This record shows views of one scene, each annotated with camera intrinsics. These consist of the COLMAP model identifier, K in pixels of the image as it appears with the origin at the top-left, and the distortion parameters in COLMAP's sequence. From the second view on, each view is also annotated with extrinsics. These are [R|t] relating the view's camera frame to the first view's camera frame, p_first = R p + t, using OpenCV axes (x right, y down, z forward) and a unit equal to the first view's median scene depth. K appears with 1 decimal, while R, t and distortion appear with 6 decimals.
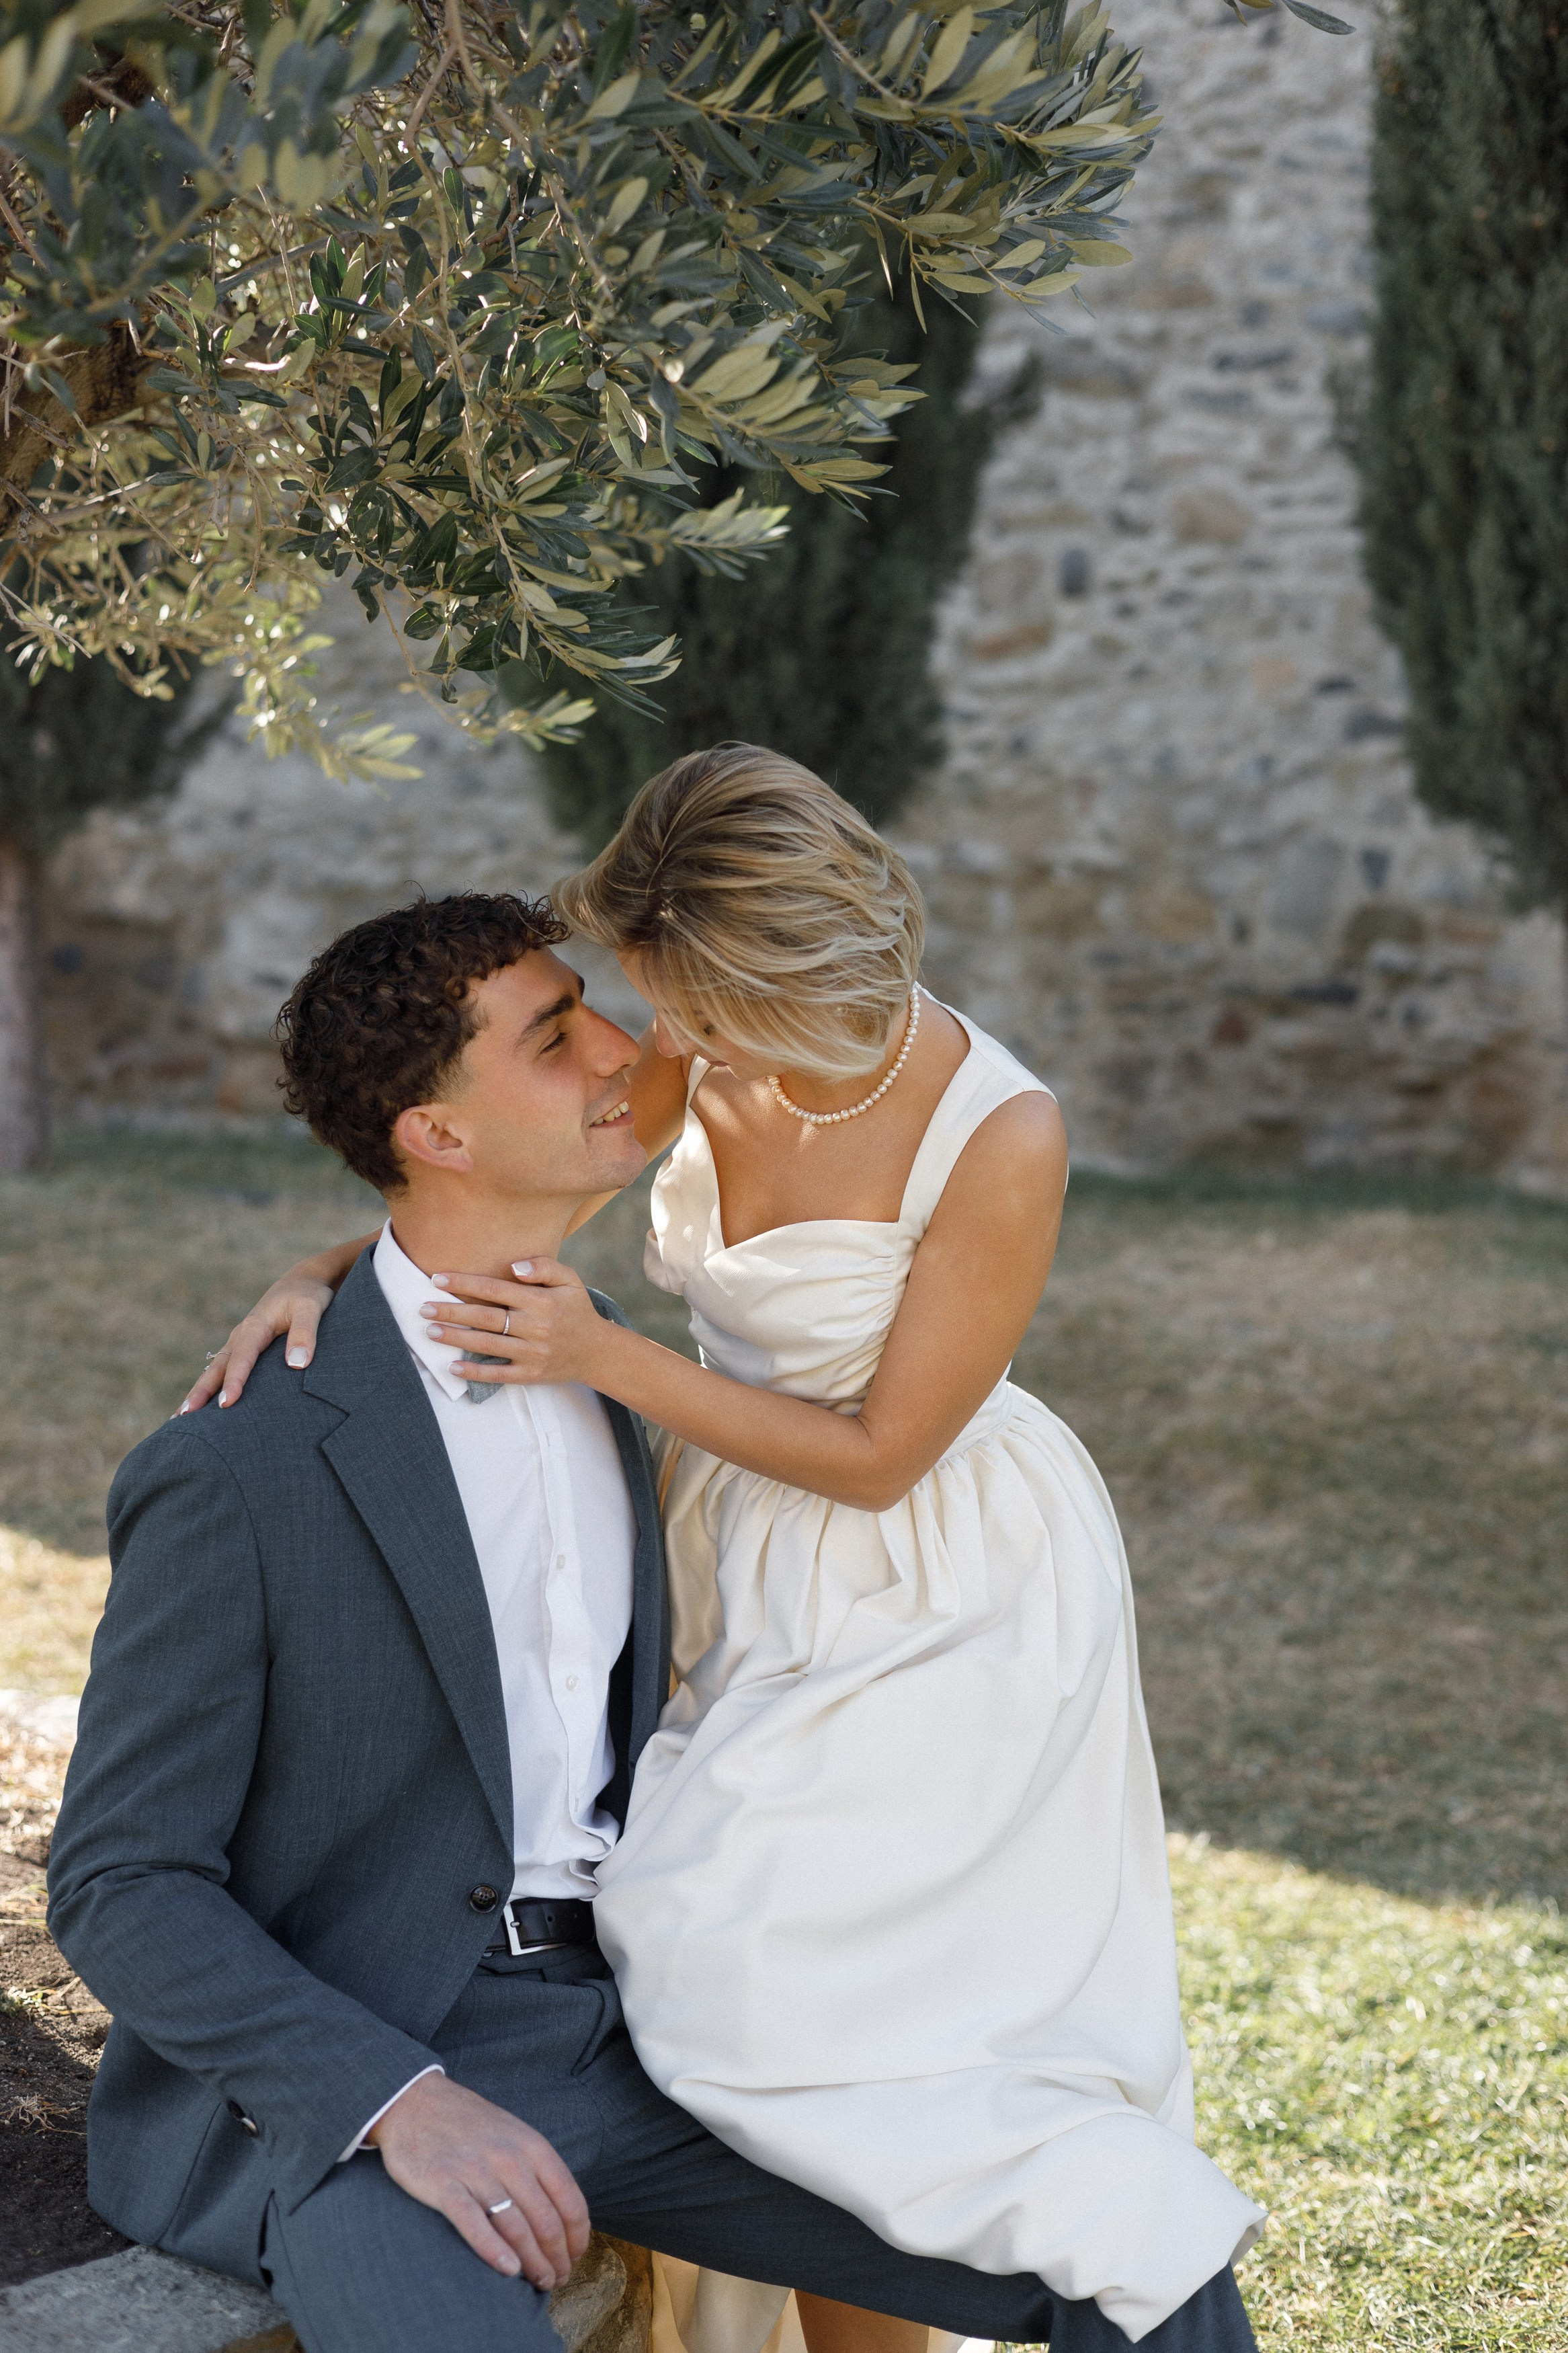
lens RADIAL K [[3236.0, 0, 782.8], [0, 3236.0, 1174.0], [0, 0, 1]] dist [-0.006742, 0.043680]
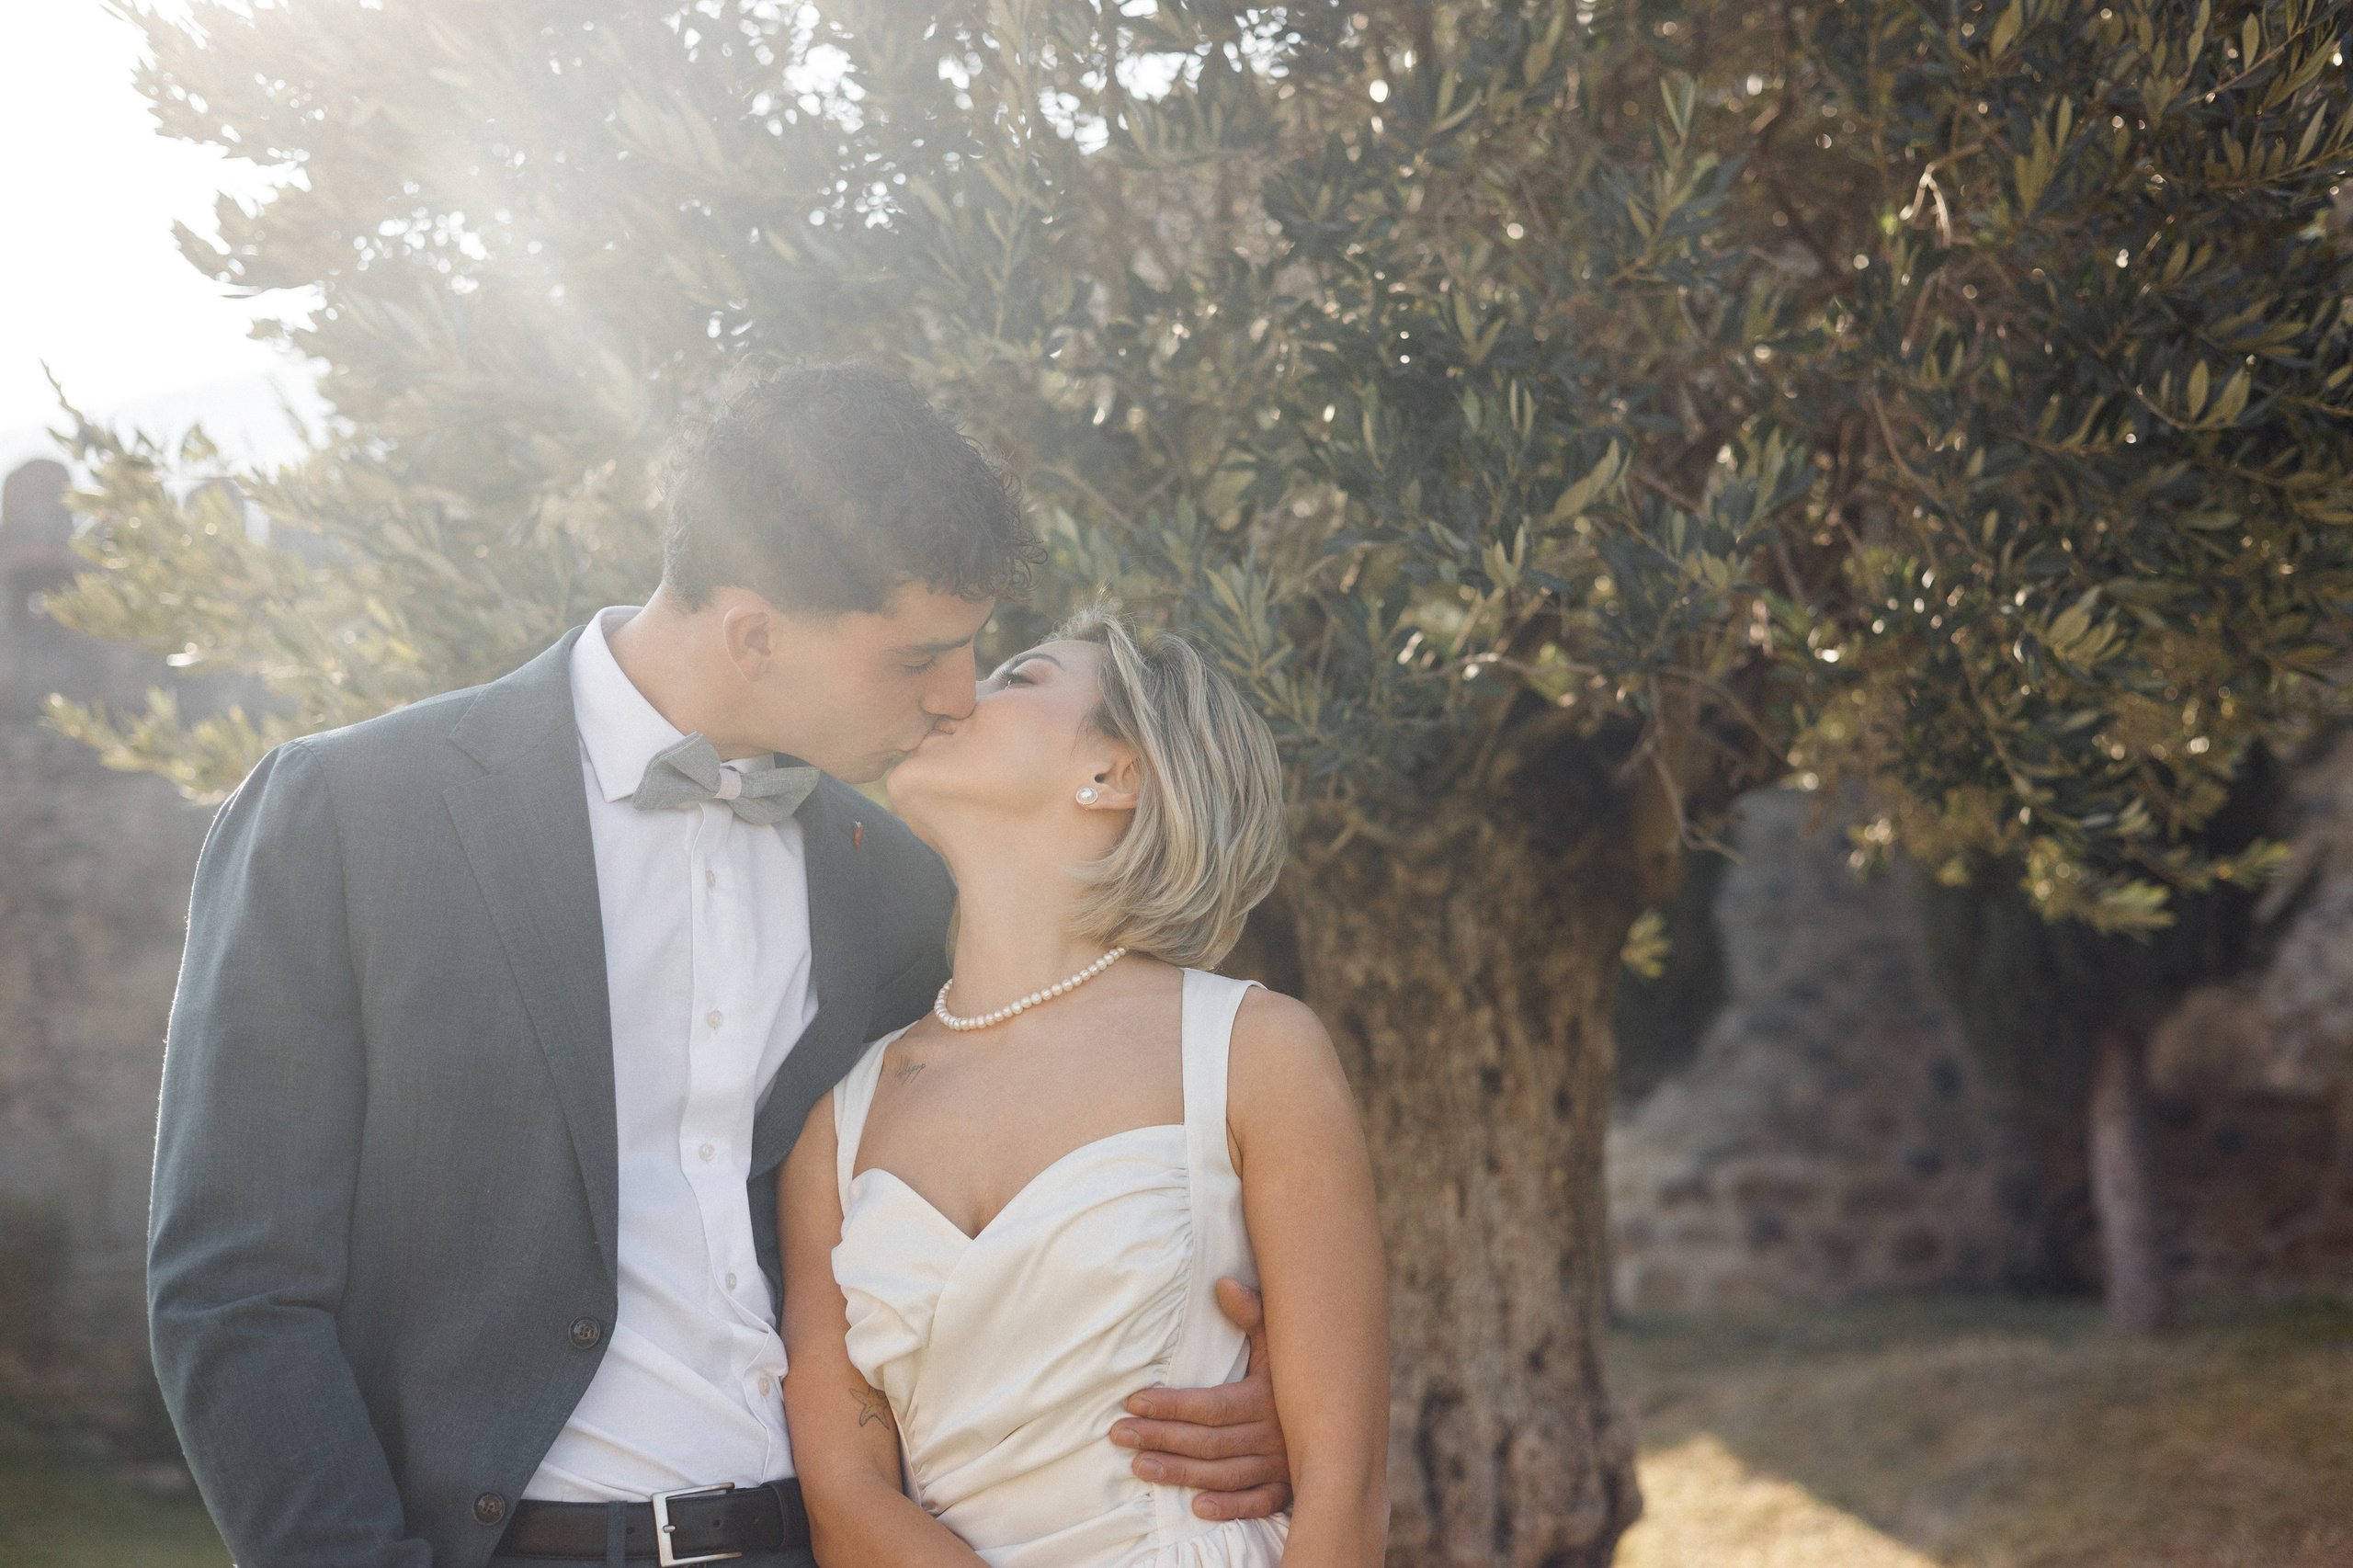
lens RADIAL K [[3249.4, 0, 1258.3], [0, 3249.4, 744.0], [0, 0, 1]] dist [0.021261, 0.009634]
pose [[0.854418, -0.133898, -0.502037, 0.065988], [0.032961, 0.978246, -0.204811, 0.016249], [0.518540, 0.158446, 0.840245, -0.071804]]
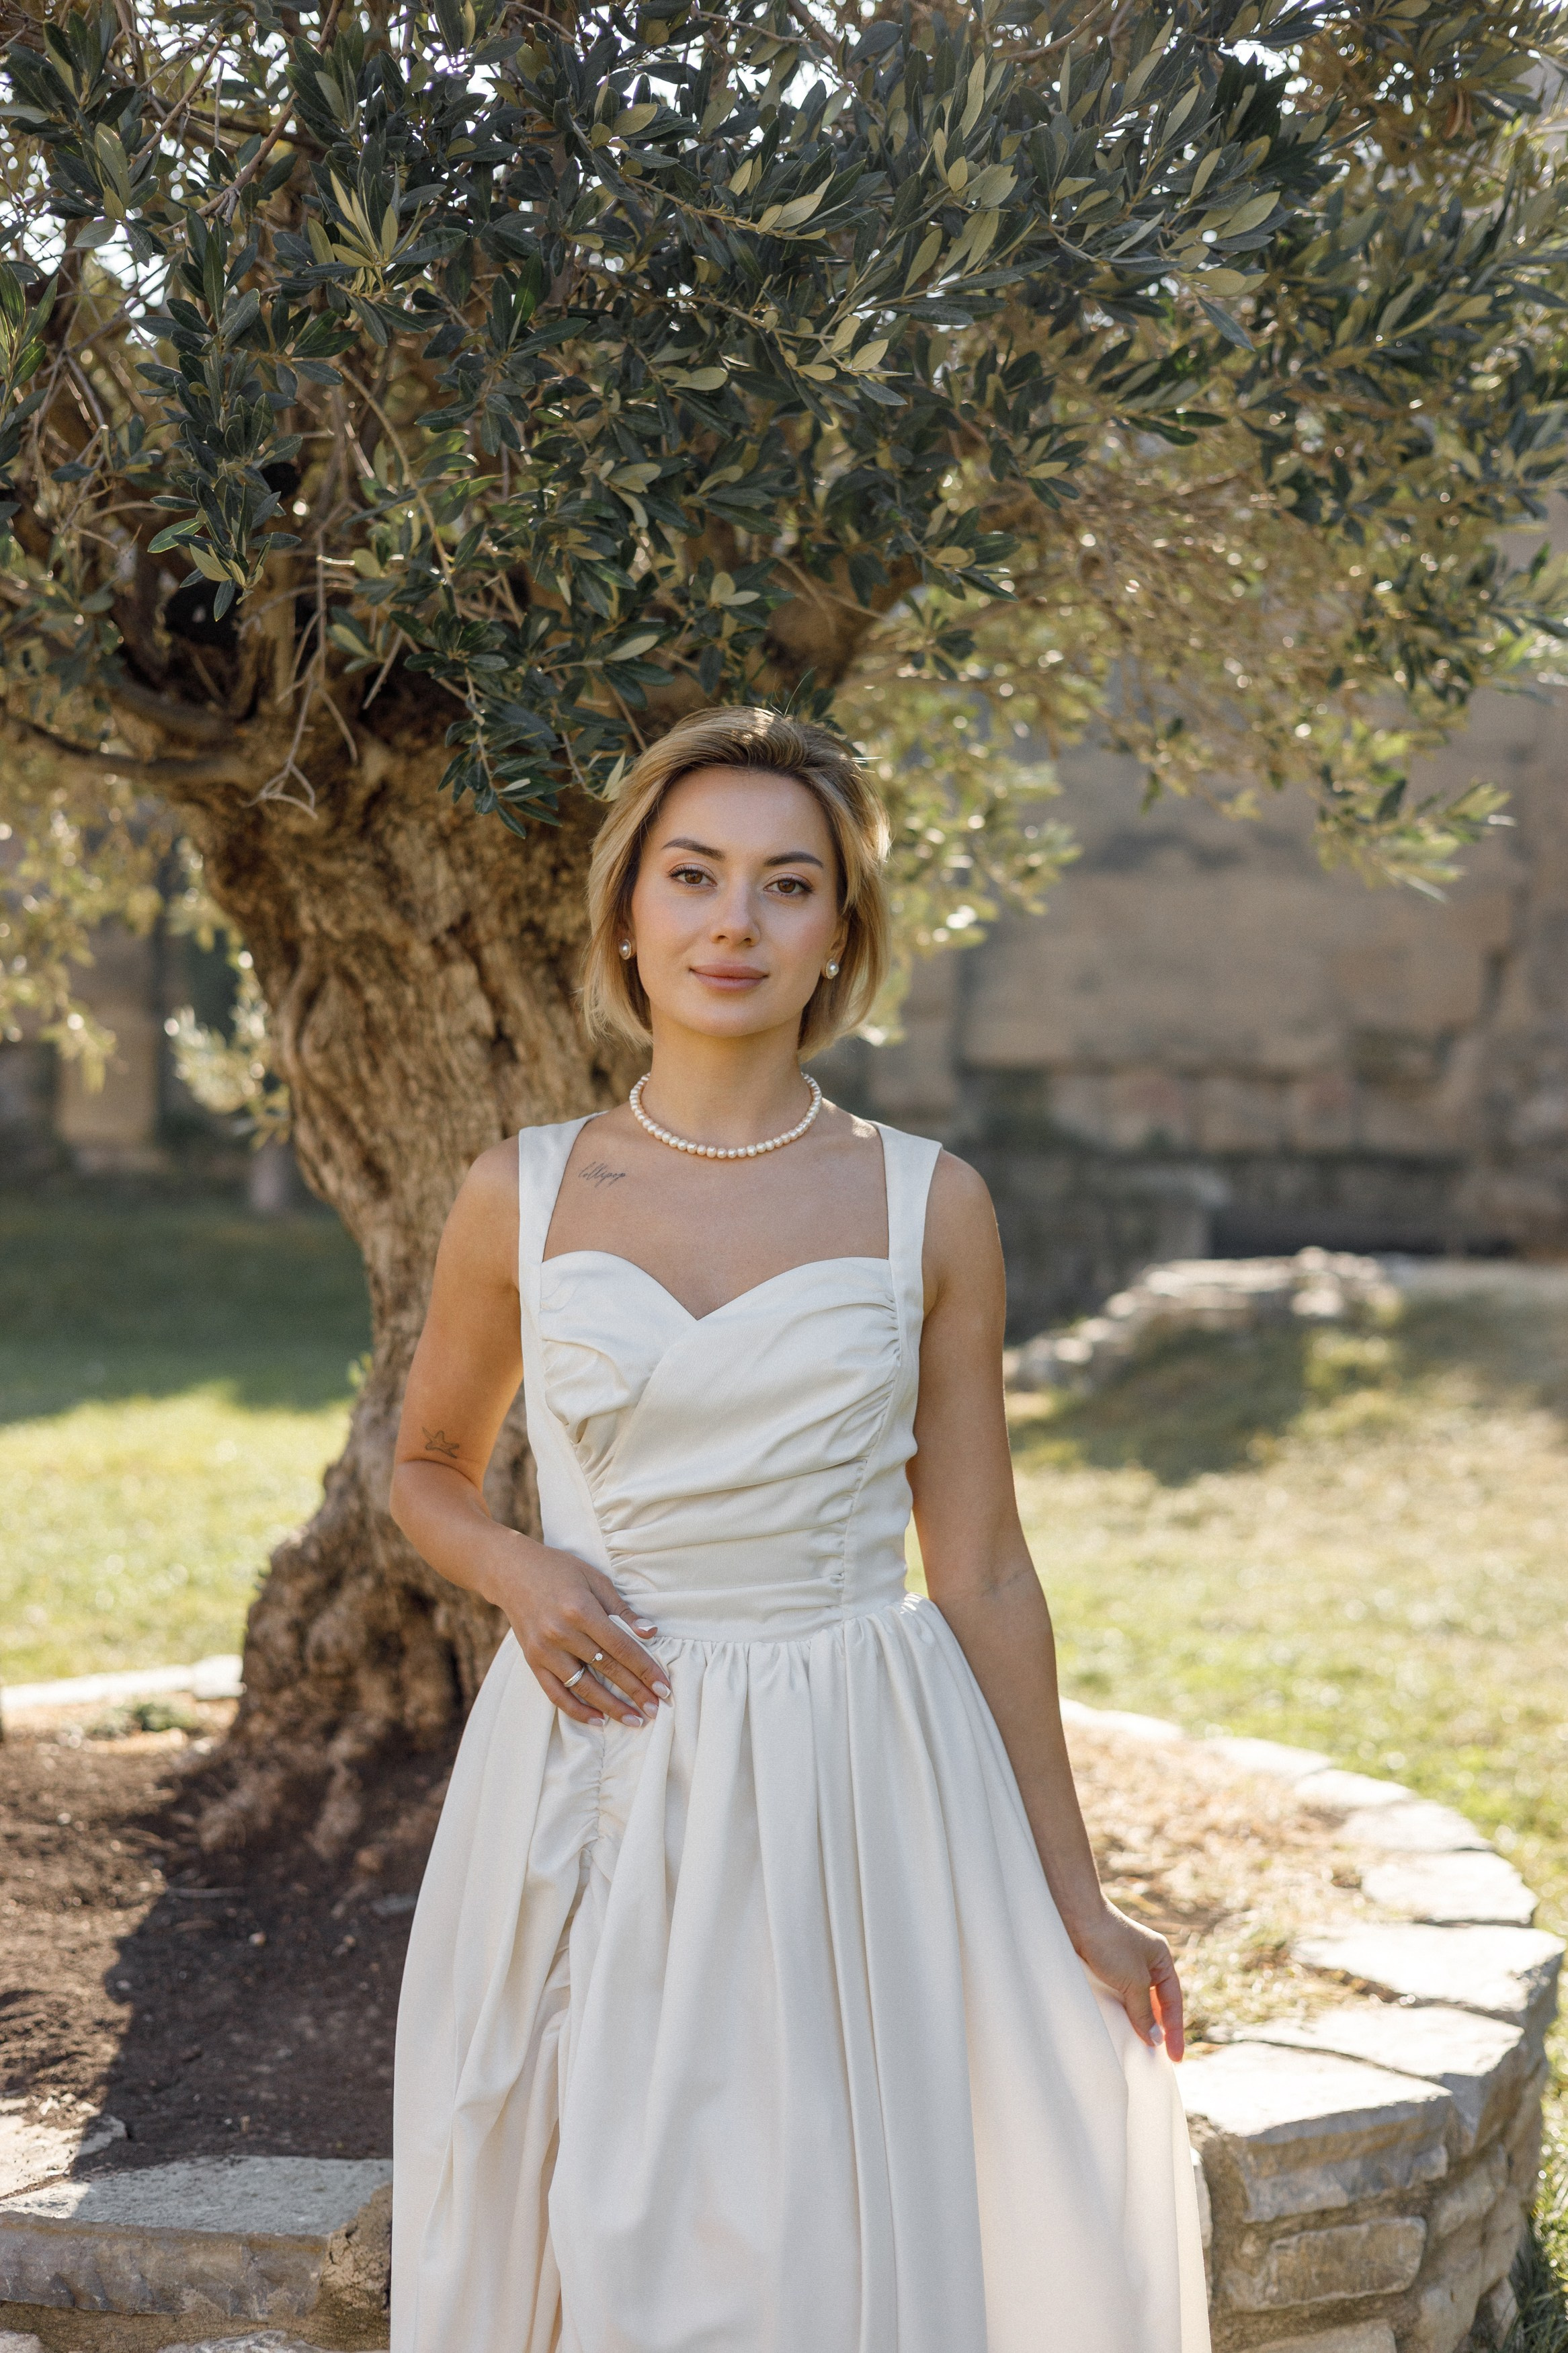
lens RADIAL K [[3334.7, 0, 754.3], [0, 3334.7, 1164.7], [0, 0, 1]] dist [0.008429, 0.044256]
pose [[0.578565, 0.005455, -0.815618, 0.167975], [-0.042754, 0.998806, -0.023647, -0.001287], [0.814515, 0.048553, 0.578107, 0.076140]]
